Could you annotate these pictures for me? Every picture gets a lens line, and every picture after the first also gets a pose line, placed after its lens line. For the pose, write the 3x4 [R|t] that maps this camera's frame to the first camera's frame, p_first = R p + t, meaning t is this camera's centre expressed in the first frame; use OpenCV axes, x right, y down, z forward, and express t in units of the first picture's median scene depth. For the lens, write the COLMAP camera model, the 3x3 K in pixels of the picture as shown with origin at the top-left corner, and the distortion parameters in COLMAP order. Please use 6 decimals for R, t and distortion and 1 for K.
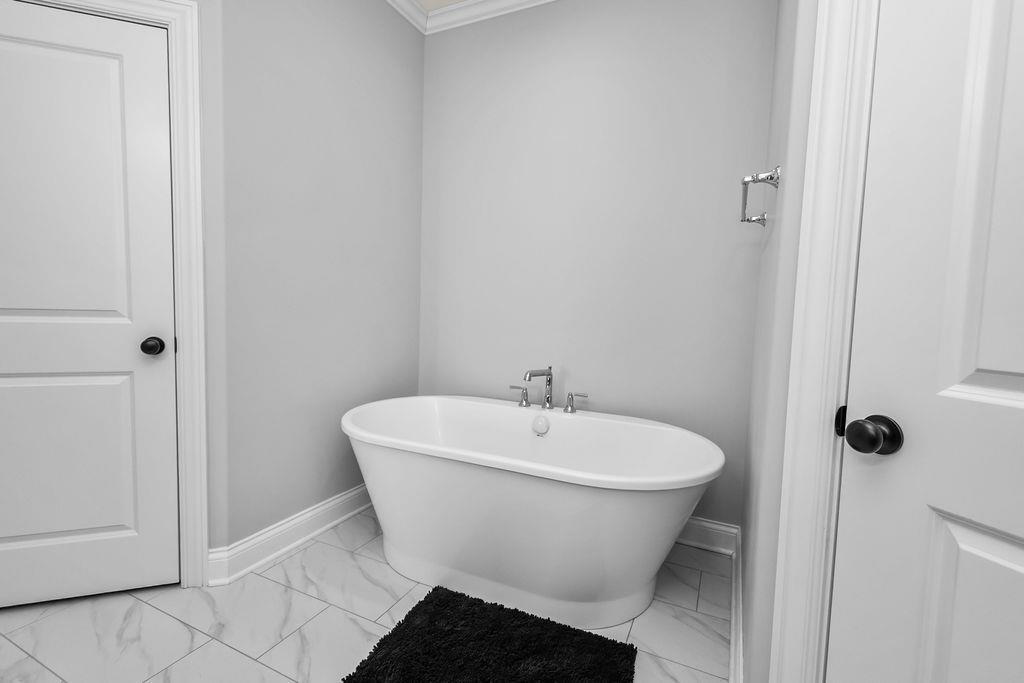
lens RADIAL K [[464.2, 0, 513.1], [0, 464.2, 337.0], [0, 0, 1]] dist [0.001916, -0.000107]
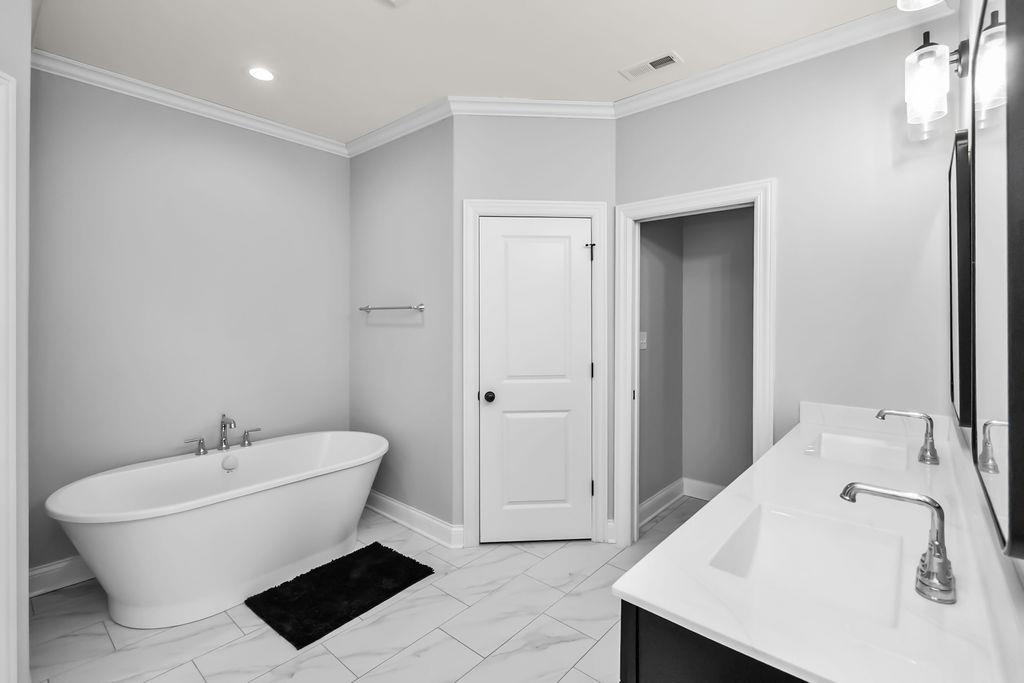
lens RADIAL K [[464.2, 0, 513.1], [0, 464.2, 337.0], [0, 0, 1]] dist [0.001916, -0.000107]
pose [[0.265377, -0.060464, 0.962247, -1.102735], [0.075160, 0.996292, 0.041876, -0.165394], [-0.961211, 0.061209, 0.268937, -0.075408]]
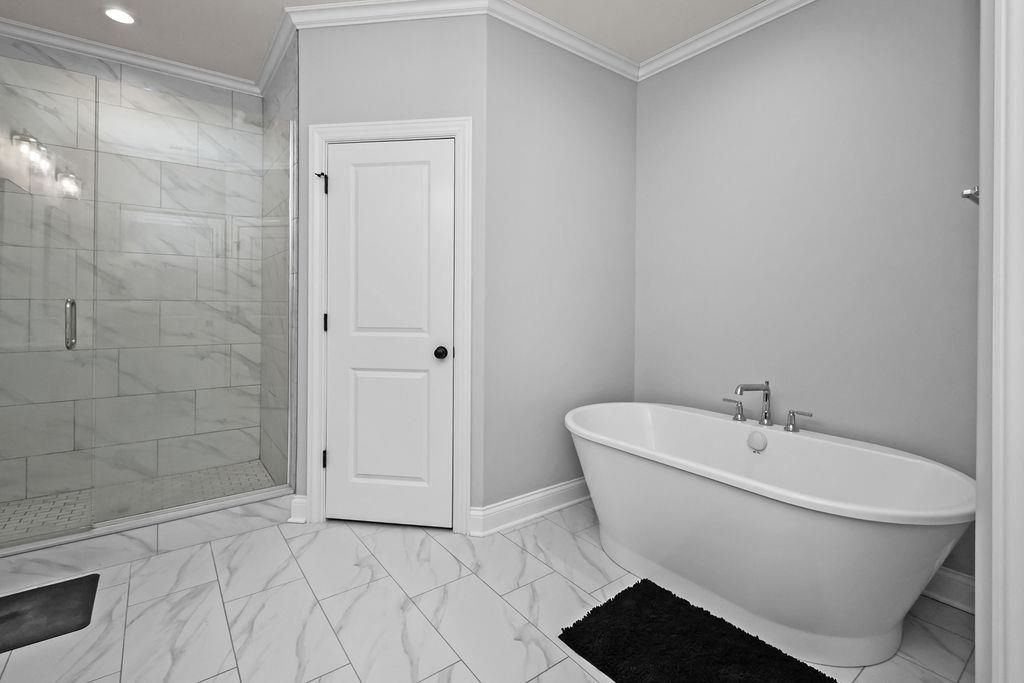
lens RADIAL K [[458.5, 0, 511.8], [0, 458.5, 307.6], [0, 0, 1]] dist [0.000105, 0.000052]
pose [[0.884458, -0.022295, -0.466087, 0.072523], [-0.013007, 0.997292, -0.072387, -0.018201], [0.466438, 0.070085, 0.881773, -0.139901]]
